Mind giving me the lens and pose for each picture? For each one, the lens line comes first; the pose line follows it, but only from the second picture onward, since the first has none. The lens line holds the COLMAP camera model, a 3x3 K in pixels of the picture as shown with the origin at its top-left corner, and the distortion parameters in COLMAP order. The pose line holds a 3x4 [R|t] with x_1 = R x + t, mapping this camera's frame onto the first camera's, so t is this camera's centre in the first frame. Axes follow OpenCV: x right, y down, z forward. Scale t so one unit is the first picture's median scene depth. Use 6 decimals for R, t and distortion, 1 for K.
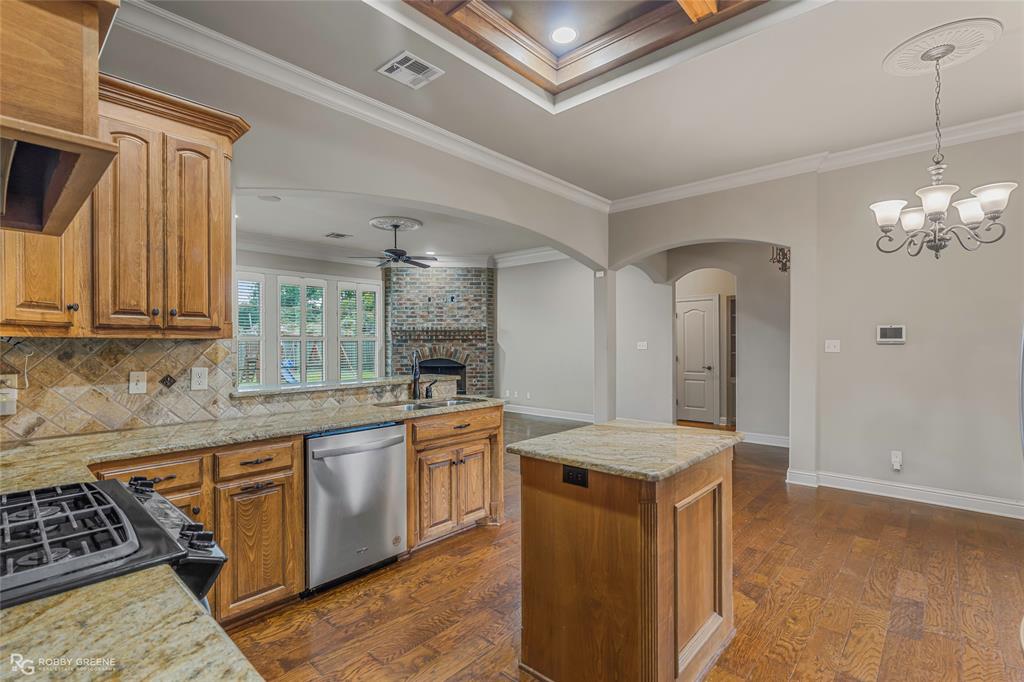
lens RADIAL K [[481.0, 0, 515.6], [0, 481.0, 348.0], [0, 0, 1]] dist [-0.001822, -0.000138]
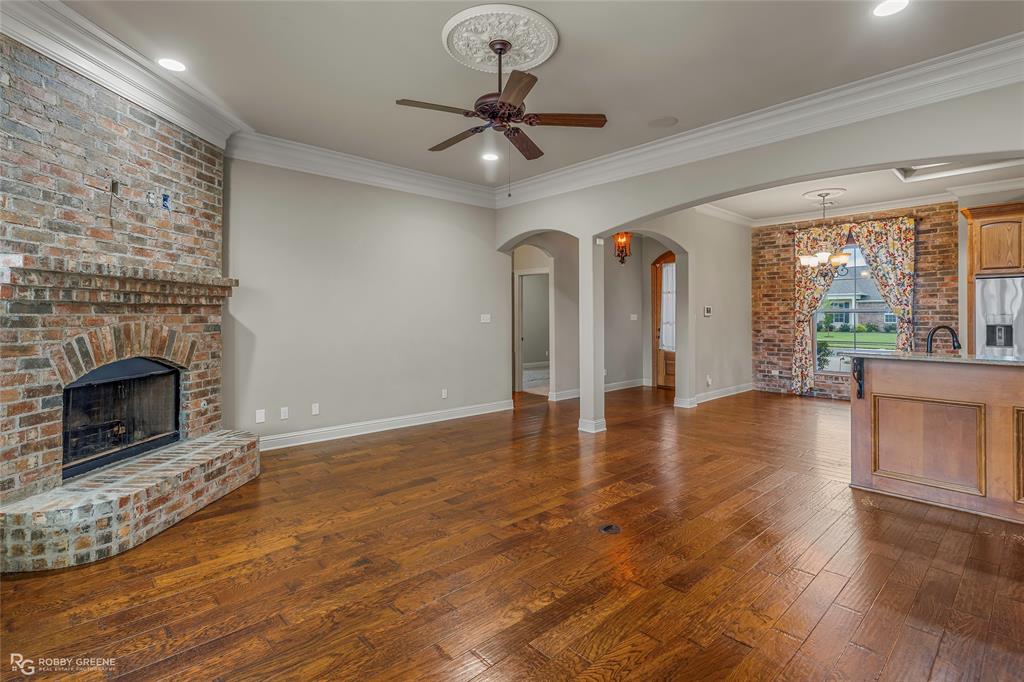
lens RADIAL K [[481.0, 0, 516.2], [0, 481.0, 312.6], [0, 0, 1]] dist [-0.001822, -0.000138]
pose [[0.100464, 0.008745, 0.994902, -0.488779], [0.009630, 0.999906, -0.009762, -0.005496], [-0.994894, 0.010562, 0.100371, 0.682655]]
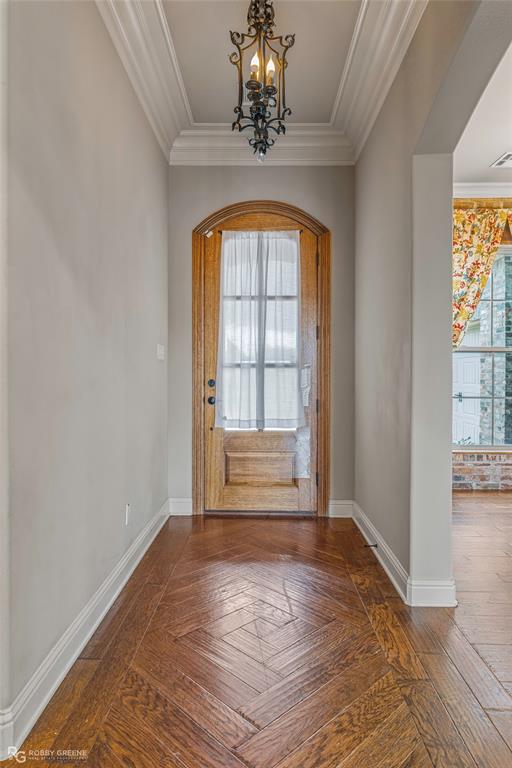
lens RADIAL K [[510.5, 0, 267.3], [0, 510.5, 372.1], [0, 0, 1]] dist [-0.001985, -0.000270]
pose [[-0.661836, 0.000934, 0.749648, 0.133626], [0.003578, 0.999992, 0.001913, 0.011819], [-0.749640, 0.003948, -0.661834, 0.751732]]
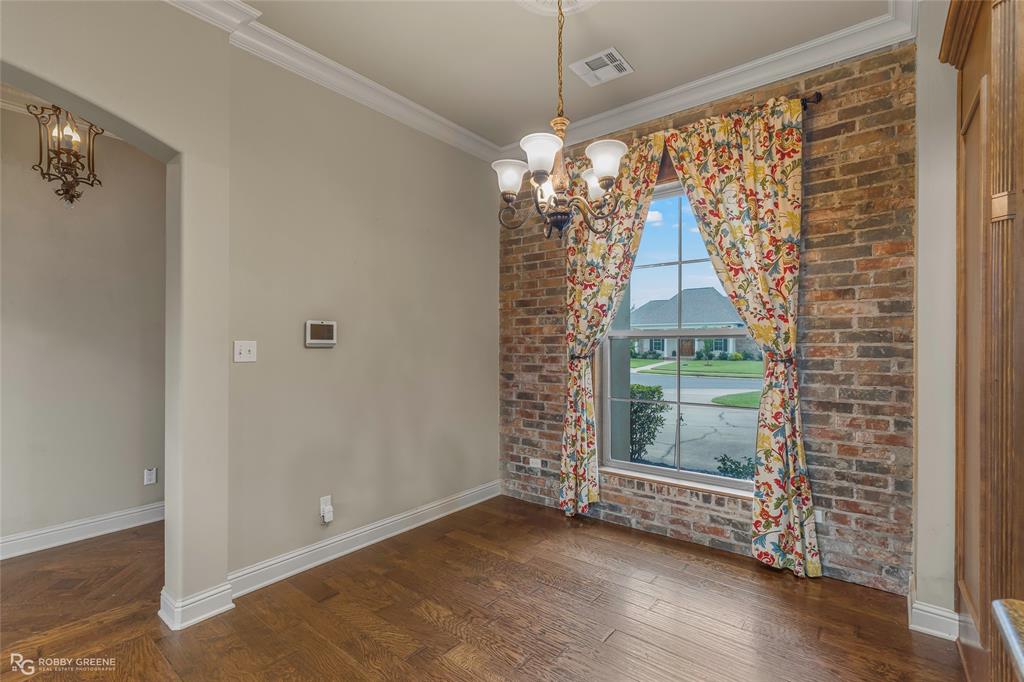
lens RADIAL K [[481.0, 0, 496.1], [0, 481.0, 345.3], [0, 0, 1]] dist [-0.001822, -0.000138]
pose [[-0.048585, 0.000093, 0.998819, 0.028453], [0.011205, 0.999937, 0.000452, -0.004047], [-0.998756, 0.011213, -0.048583, 0.344703]]
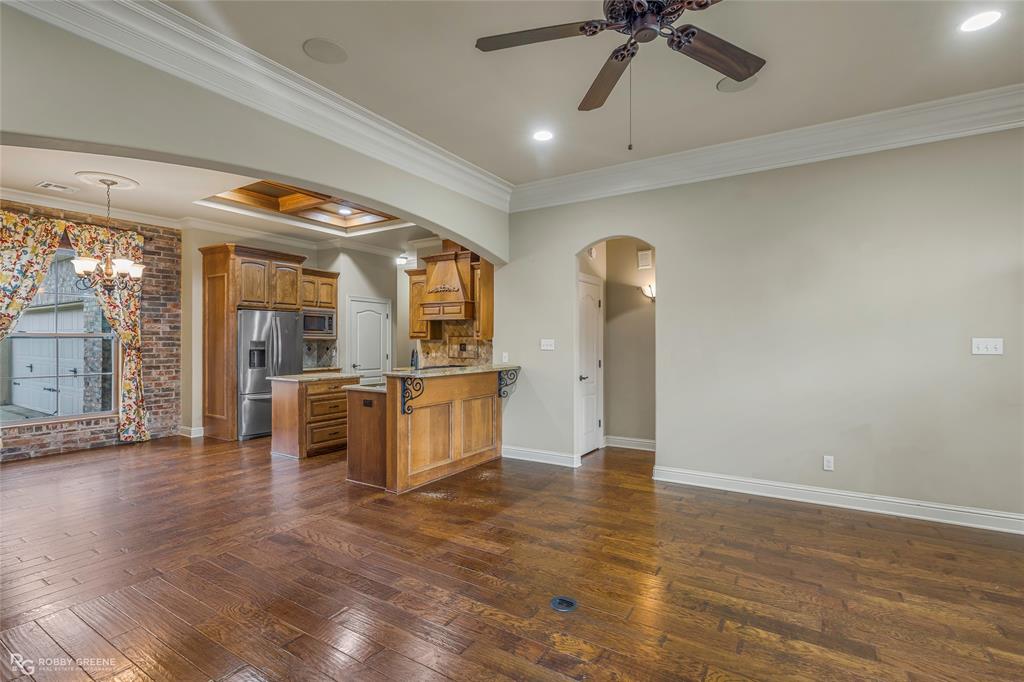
lens RADIAL K [[481.0, 0, 511.3], [0, 481.0, 342.7], [0, 0, 1]] dist [-0.001822, -0.000138]
pose [[-0.987416, 0.003427, -0.158109, -0.096787], [0.001420, 0.999917, 0.012804, -0.008903], [0.158140, 0.012418, -0.987339, 0.903913]]
